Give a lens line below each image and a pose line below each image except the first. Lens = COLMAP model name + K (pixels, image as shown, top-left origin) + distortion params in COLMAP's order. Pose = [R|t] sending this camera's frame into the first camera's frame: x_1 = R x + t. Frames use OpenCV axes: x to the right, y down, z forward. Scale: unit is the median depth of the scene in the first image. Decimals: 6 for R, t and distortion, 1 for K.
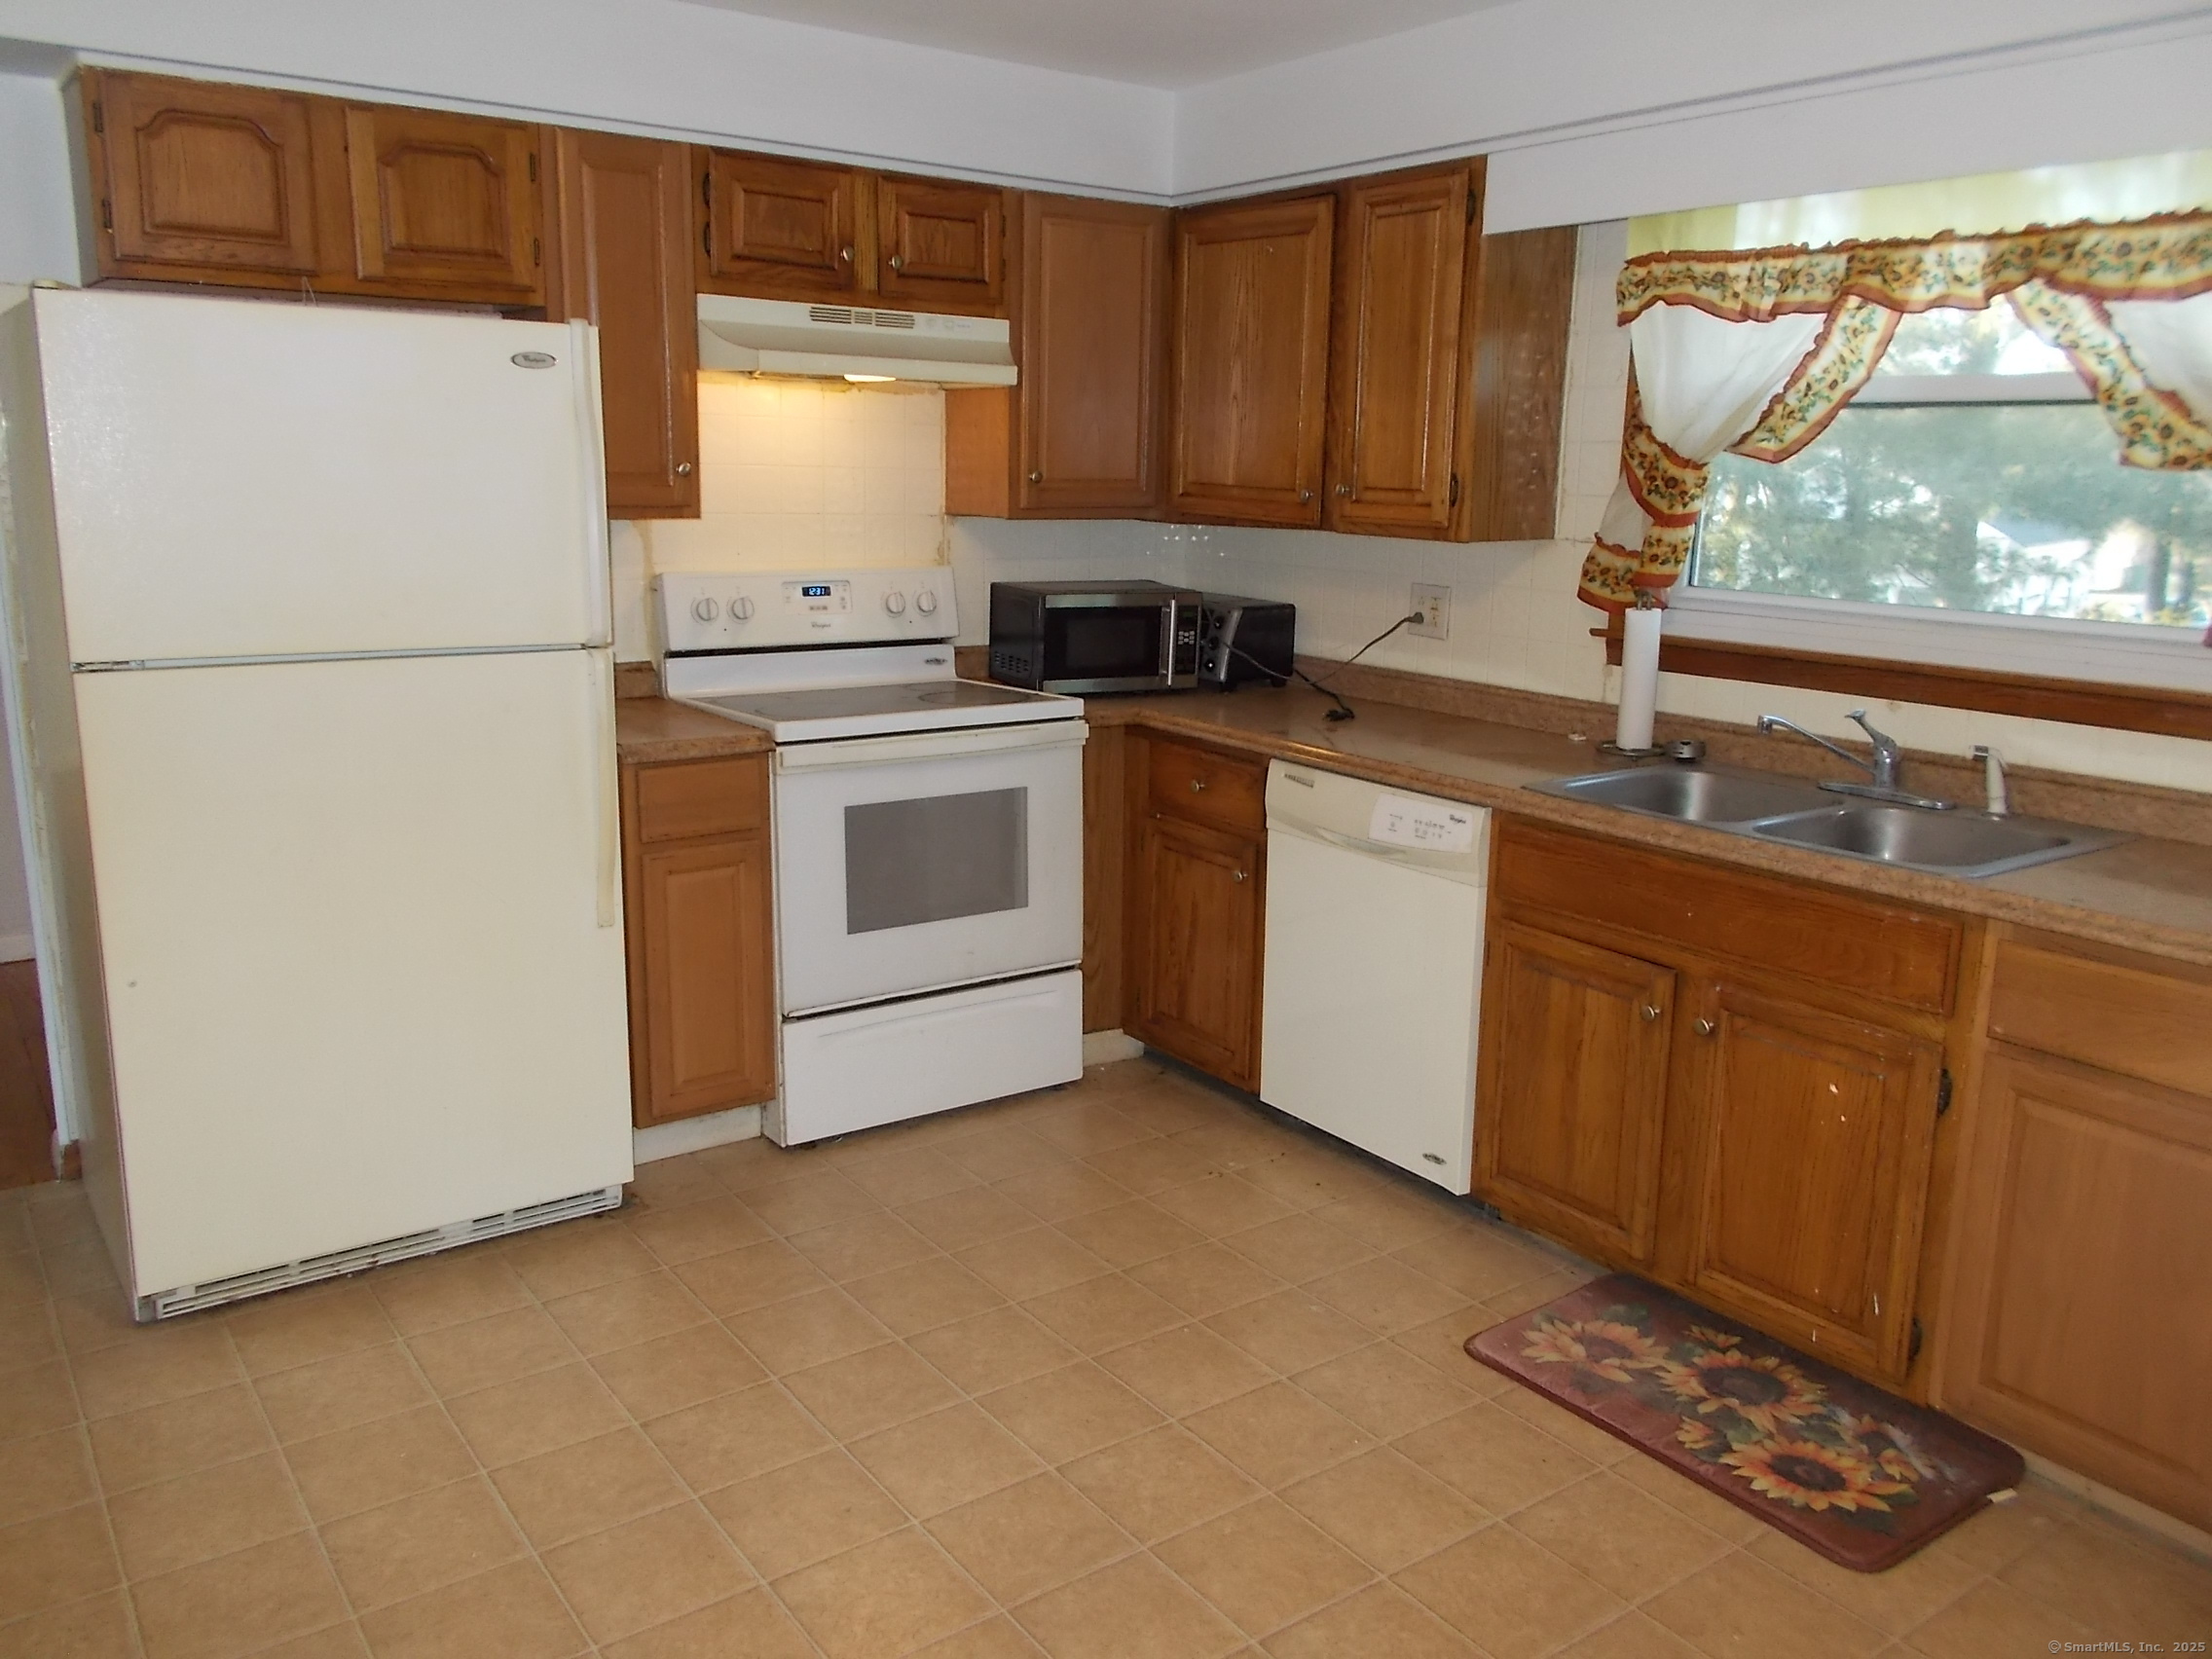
lens RADIAL K [[1735.0, 0, 1106.0], [0, 1735.0, 829.5], [0, 0, 1]] dist [0.024518, 0.005288]
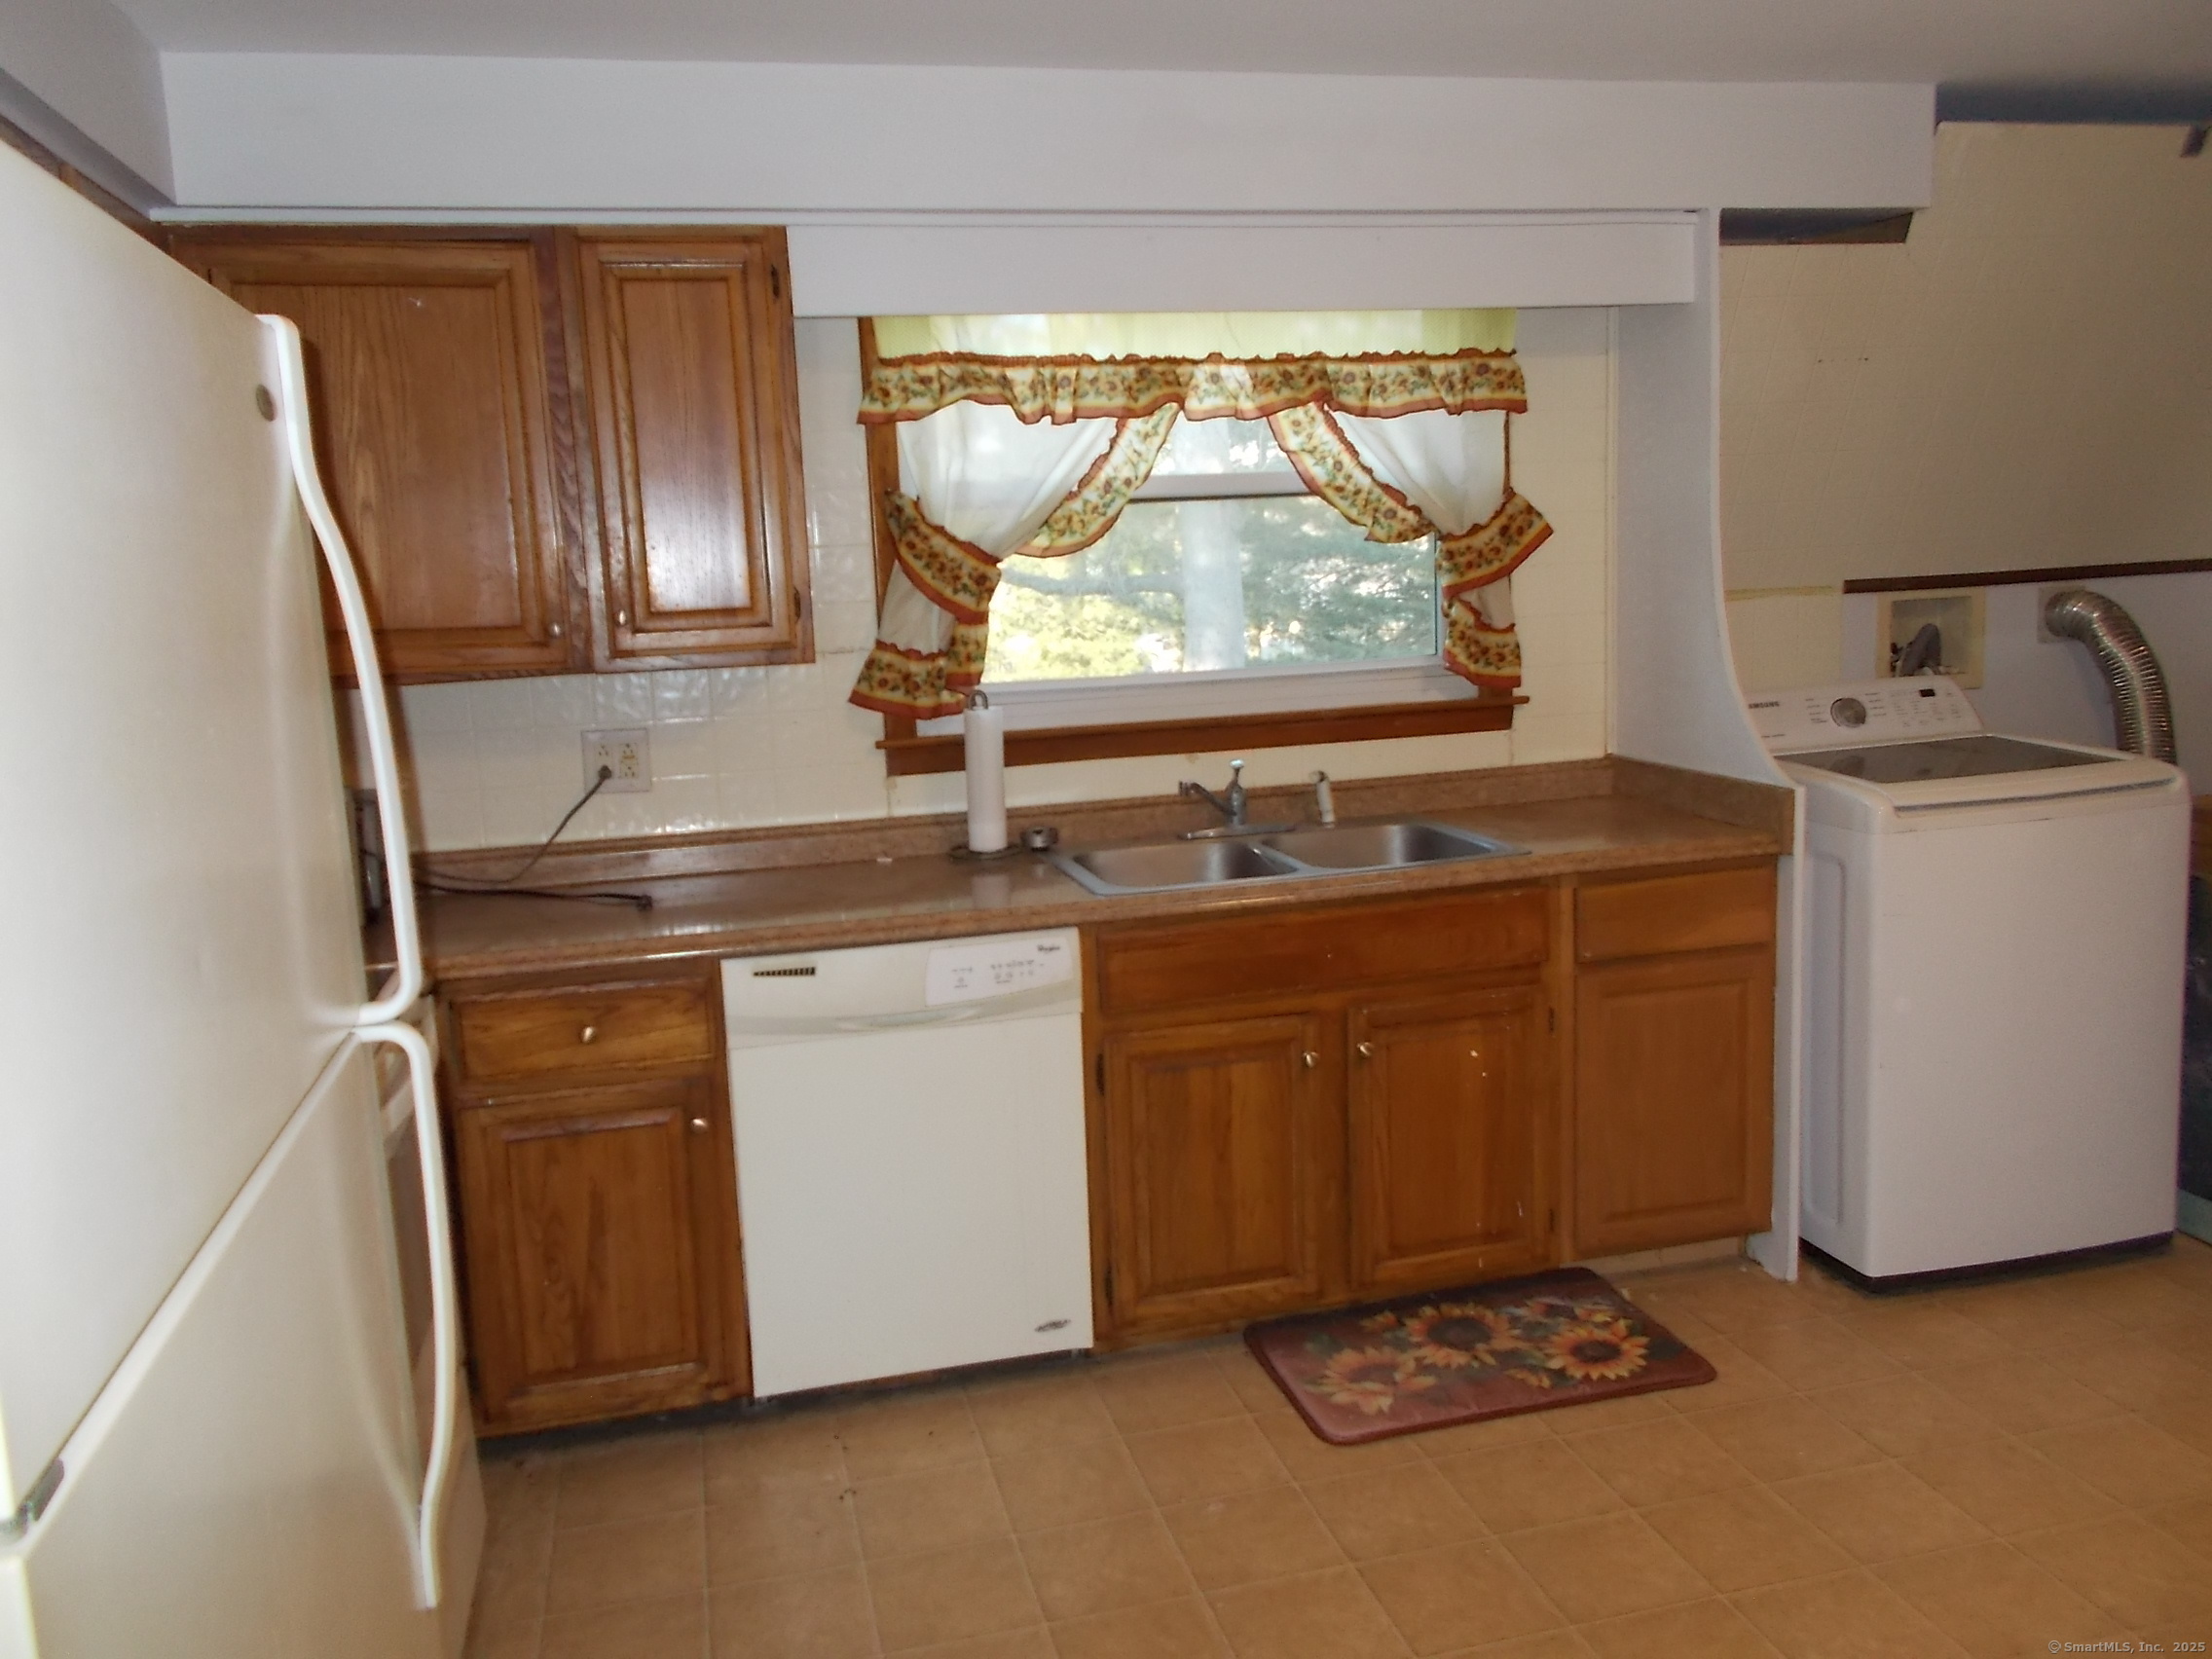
lens RADIAL K [[1705.9, 0, 1106.0], [0, 1705.9, 829.5], [0, 0, 1]] dist [0.012966, 0.002980]
pose [[0.367659, -0.182626, 0.911852, -0.629881], [0.247539, 0.964372, 0.093337, -0.151173], [-0.896410, 0.191402, 0.399767, 0.639141]]
